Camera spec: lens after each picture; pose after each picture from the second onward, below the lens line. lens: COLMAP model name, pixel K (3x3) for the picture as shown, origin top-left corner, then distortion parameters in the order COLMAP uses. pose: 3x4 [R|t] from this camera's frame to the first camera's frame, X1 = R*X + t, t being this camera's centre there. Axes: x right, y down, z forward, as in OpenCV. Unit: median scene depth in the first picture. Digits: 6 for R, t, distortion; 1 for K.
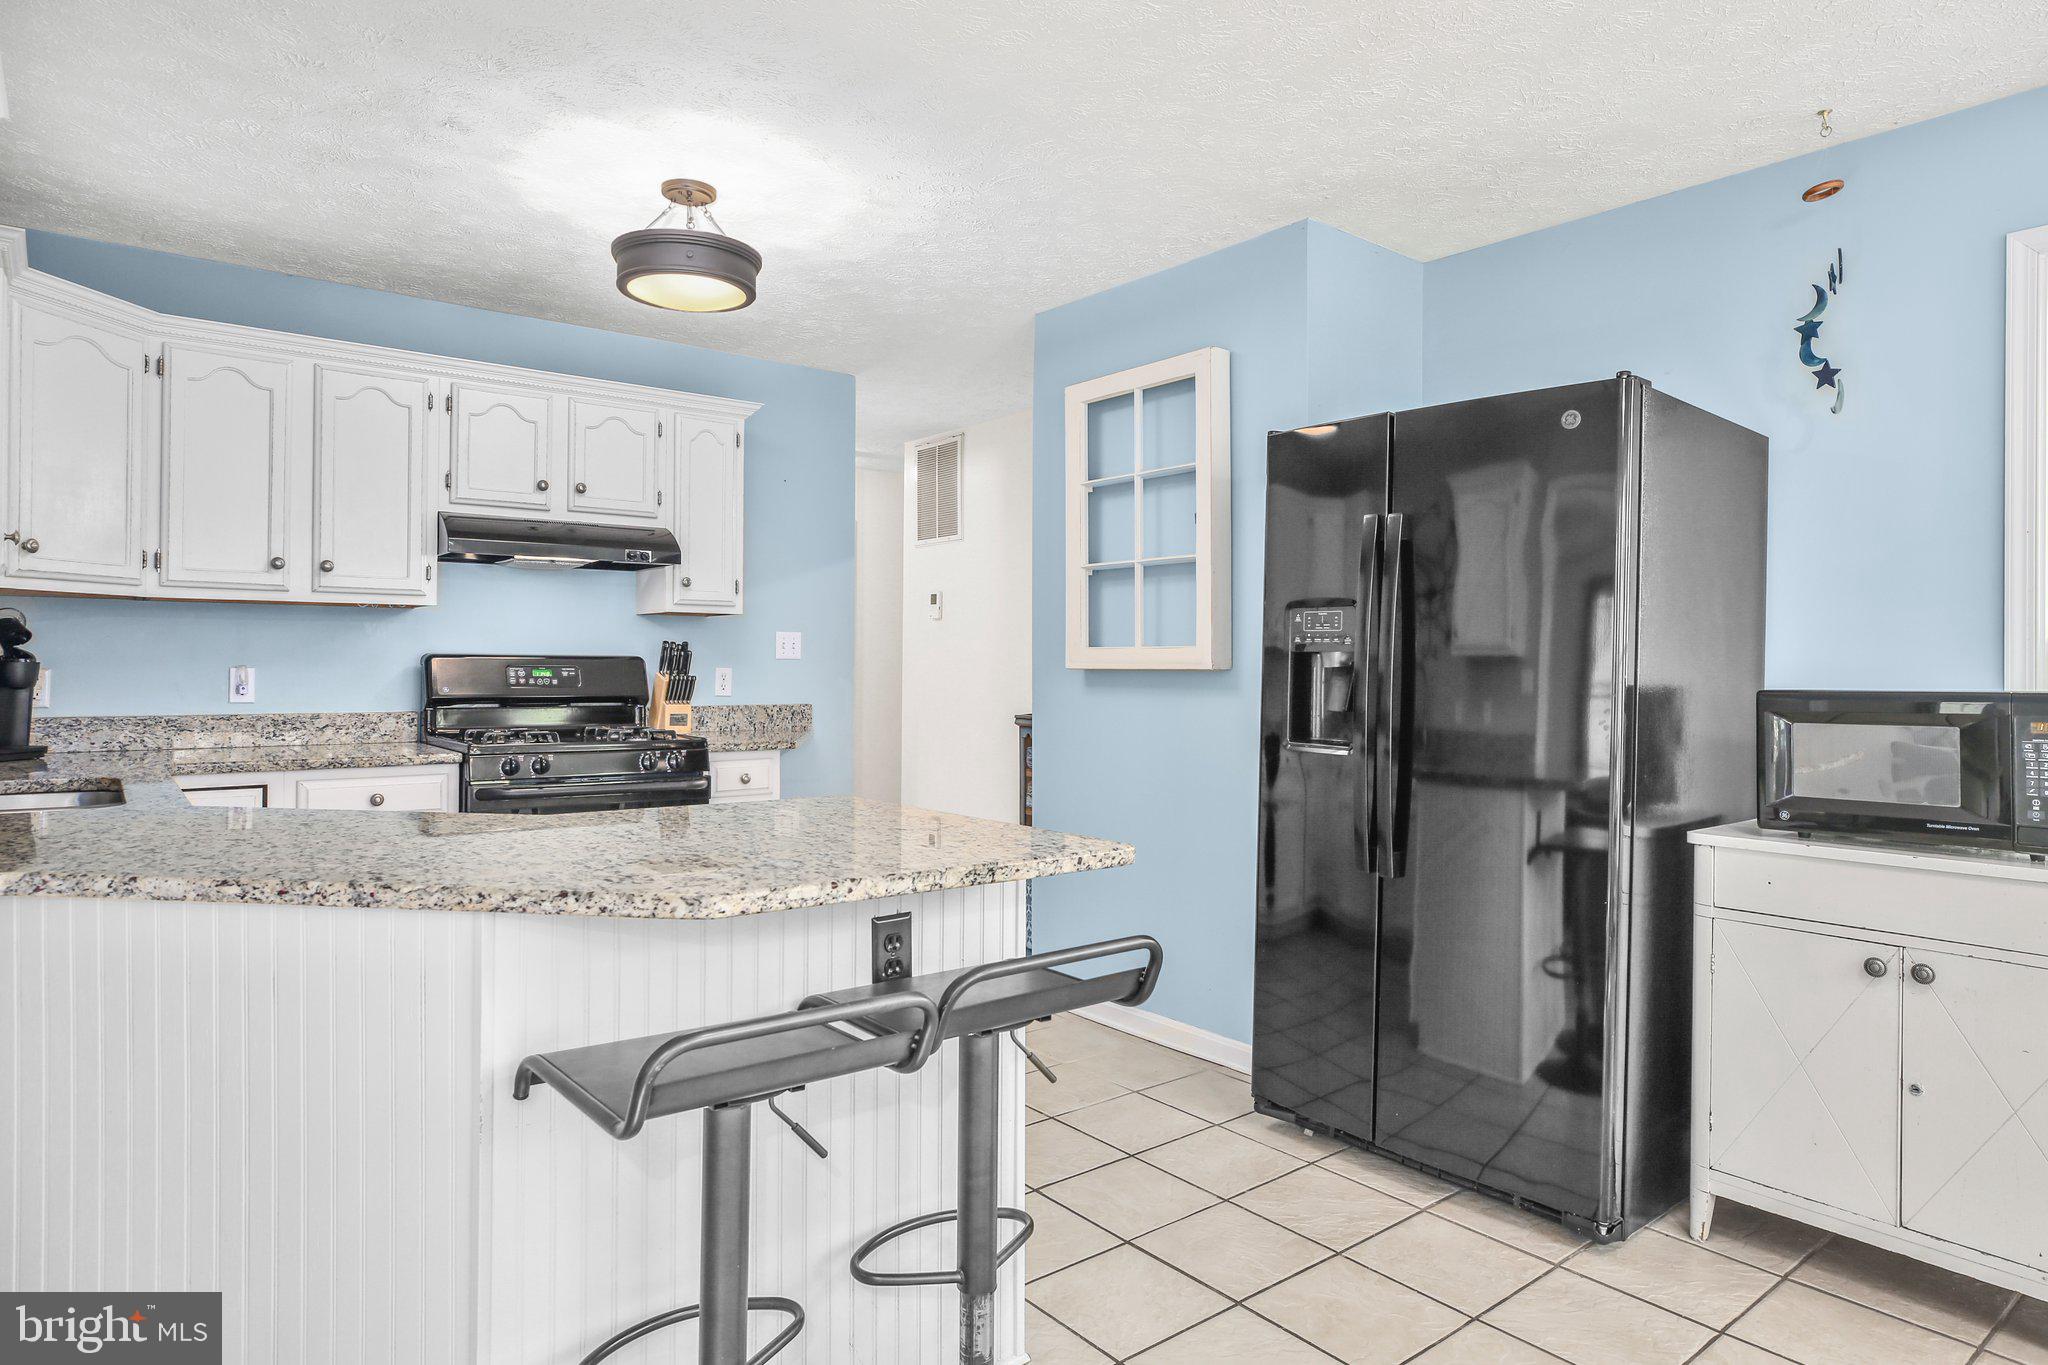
lens RADIAL K [[1232.5, 0, 1026.9], [0, 1232.5, 681.4], [0, 0, 1]] dist [0.001487, 0.001129]
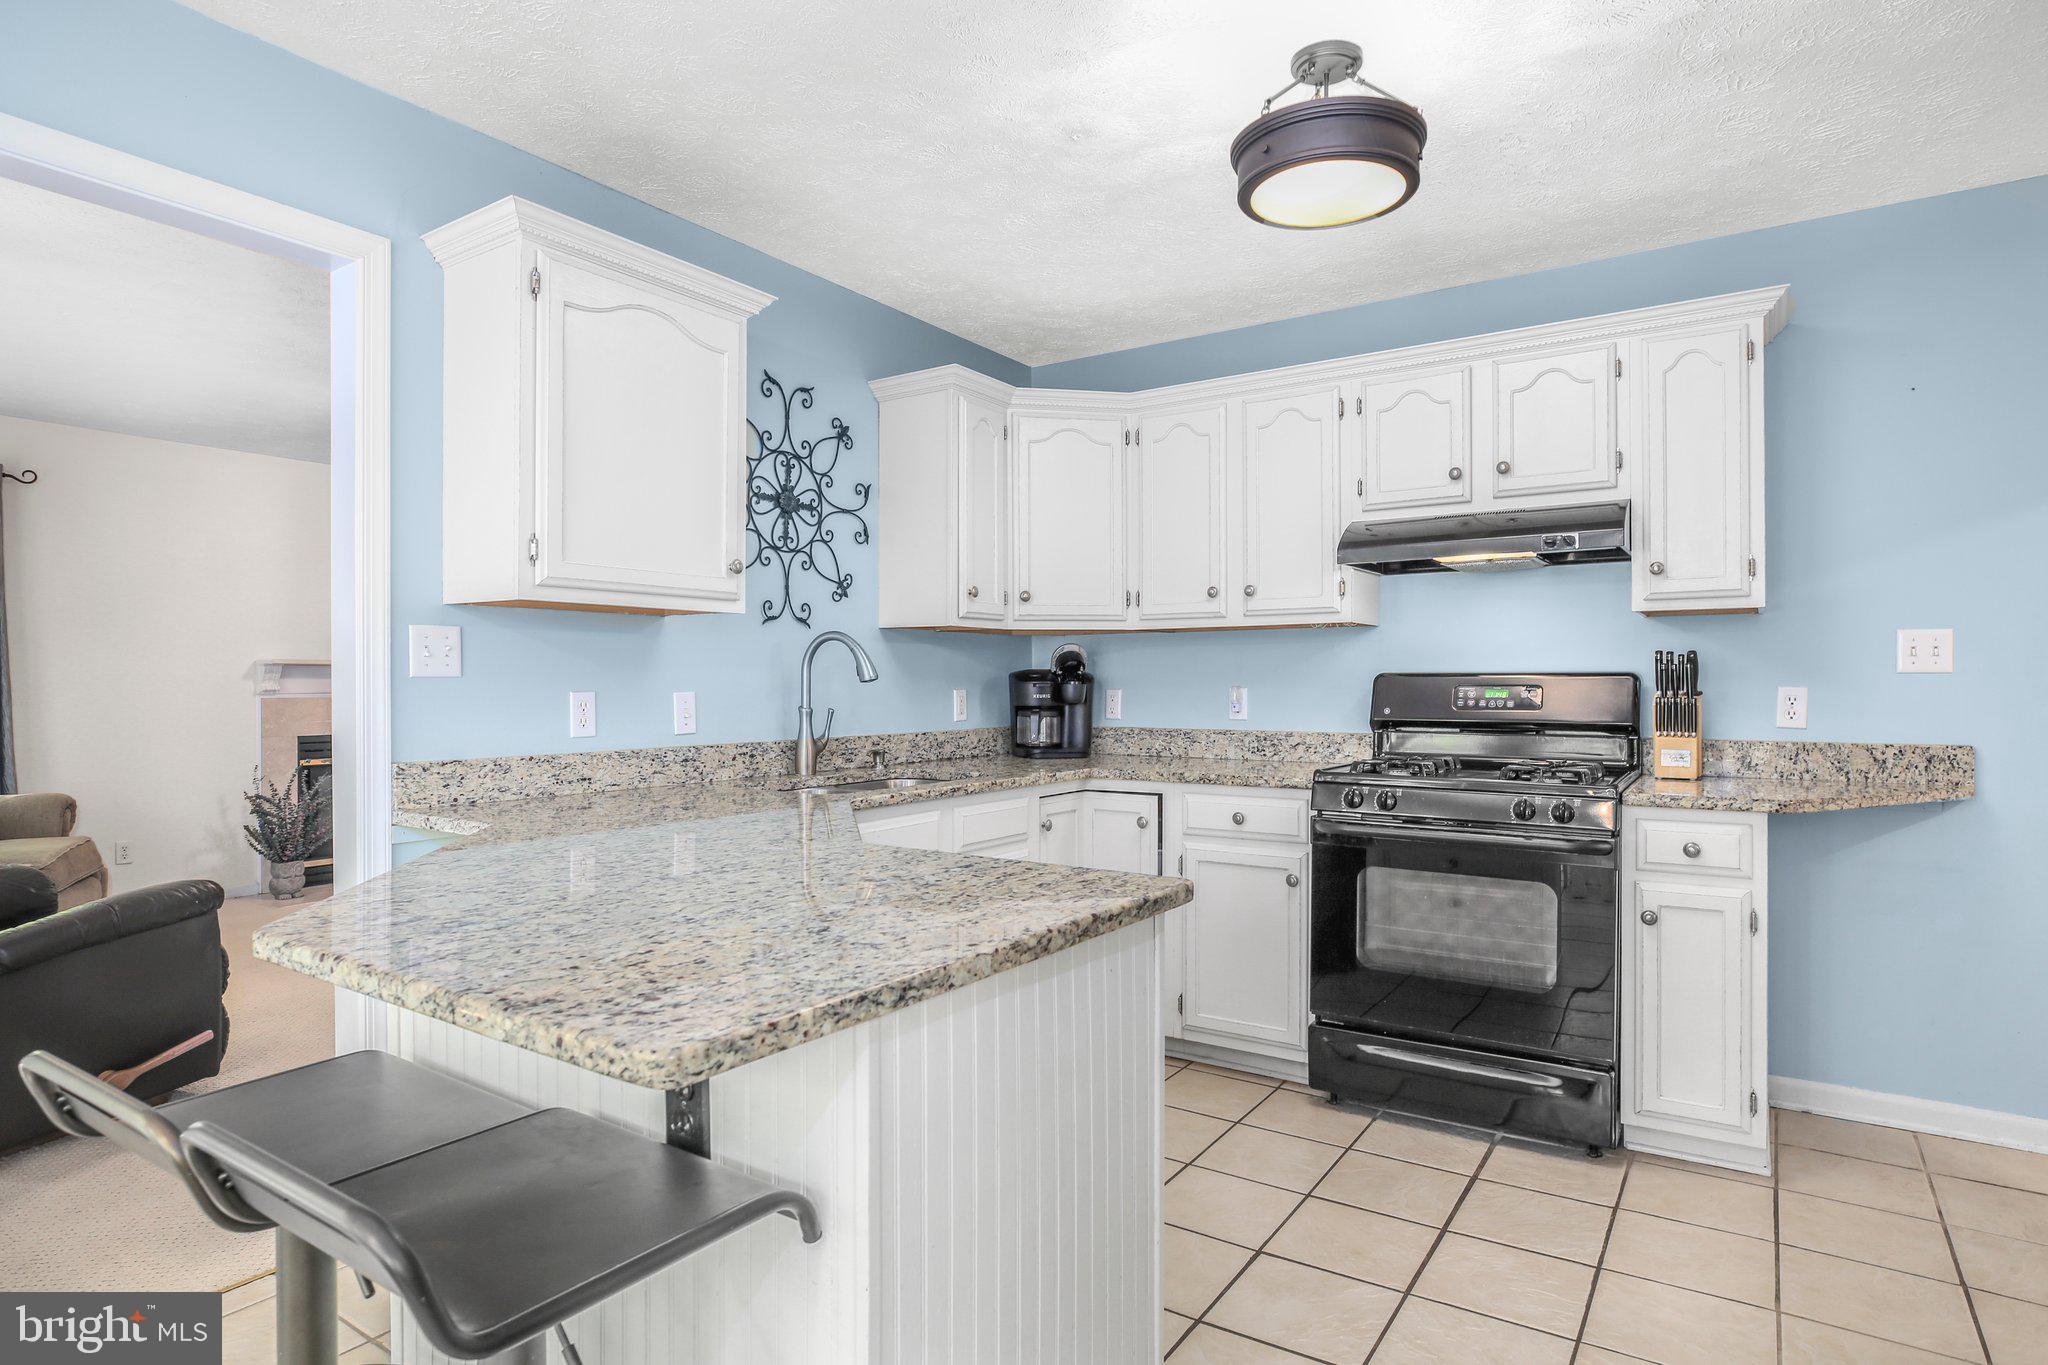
lens RADIAL K [[1114.9, 0, 1027.7], [0, 1114.9, 688.4], [0, 0, 1]] dist [-0.001477, 0.001618]
pose [[0.306694, -0.003451, -0.951802, 0.251444], [-0.009070, 0.999937, -0.006548, -0.002493], [0.951765, 0.010641, 0.306643, 0.483849]]
